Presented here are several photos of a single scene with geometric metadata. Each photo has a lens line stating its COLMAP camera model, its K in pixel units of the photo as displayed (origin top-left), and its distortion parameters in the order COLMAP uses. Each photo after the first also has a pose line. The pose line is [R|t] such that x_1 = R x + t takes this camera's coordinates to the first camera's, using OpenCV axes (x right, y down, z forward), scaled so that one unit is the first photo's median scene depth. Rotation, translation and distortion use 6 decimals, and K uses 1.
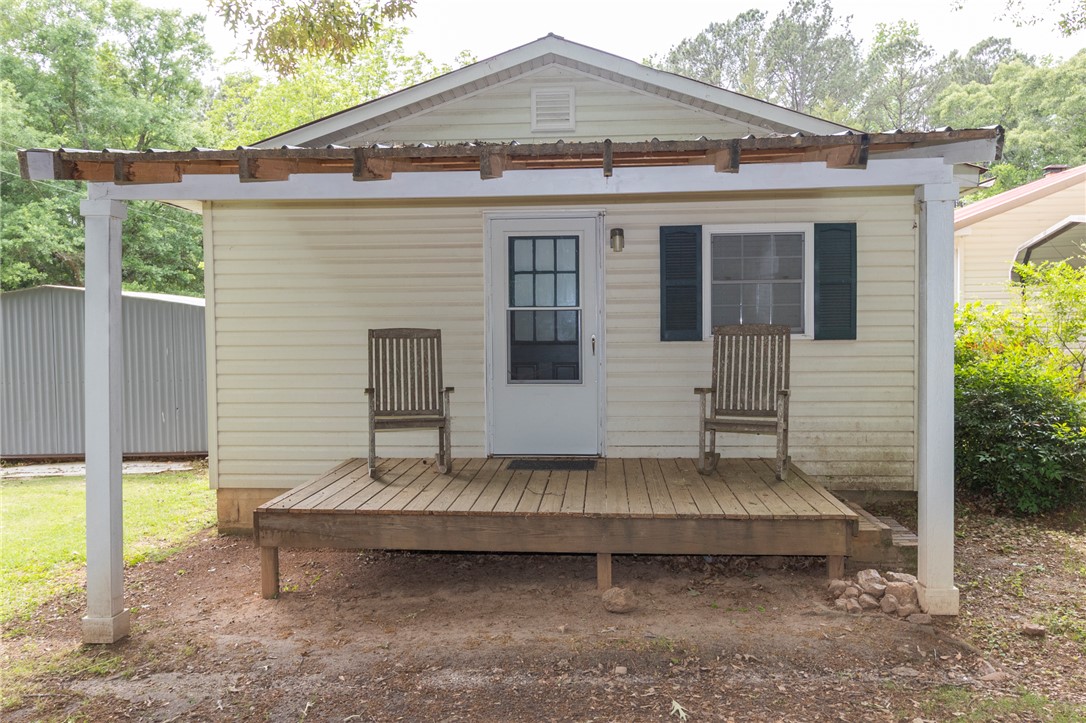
lens RADIAL K [[813.4, 0, 543.0], [0, 813.4, 361.5], [0, 0, 1]] dist [0.025664, 0.000223]
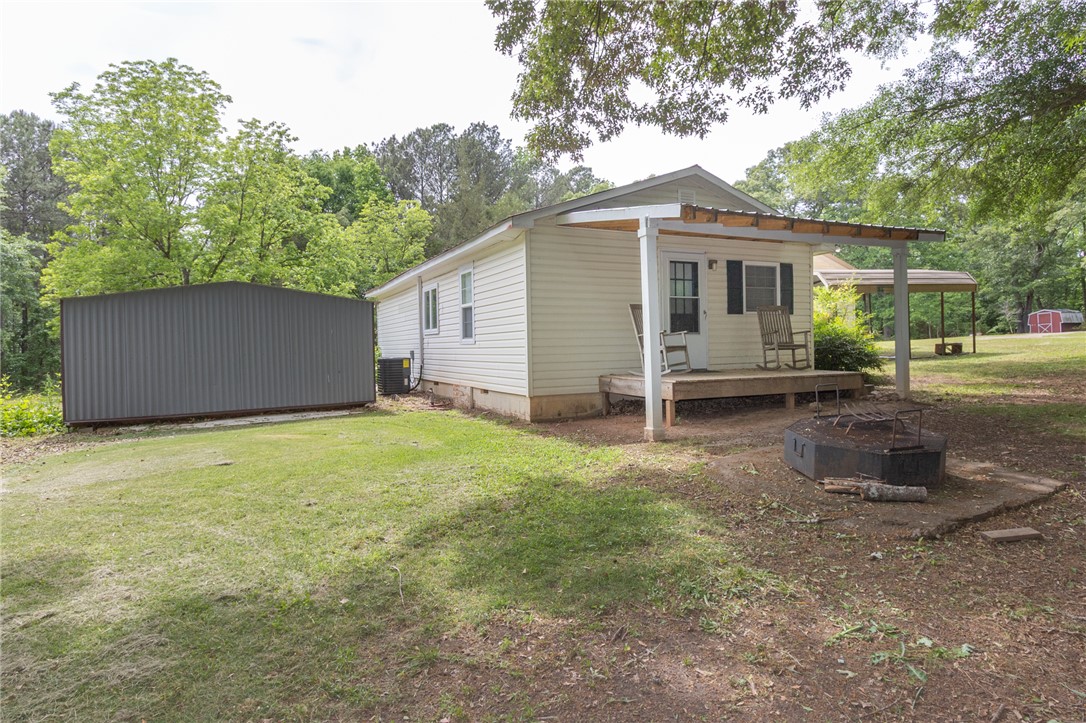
lens RADIAL K [[600.5, 0, 543.0], [0, 600.5, 361.5], [0, 0, 1]] dist [-0.001241, -0.000090]
pose [[0.871421, -0.021339, 0.490071, -1.057039], [0.030040, 0.999500, -0.009896, 0.100779], [-0.489615, 0.023346, 0.871626, -0.127579]]
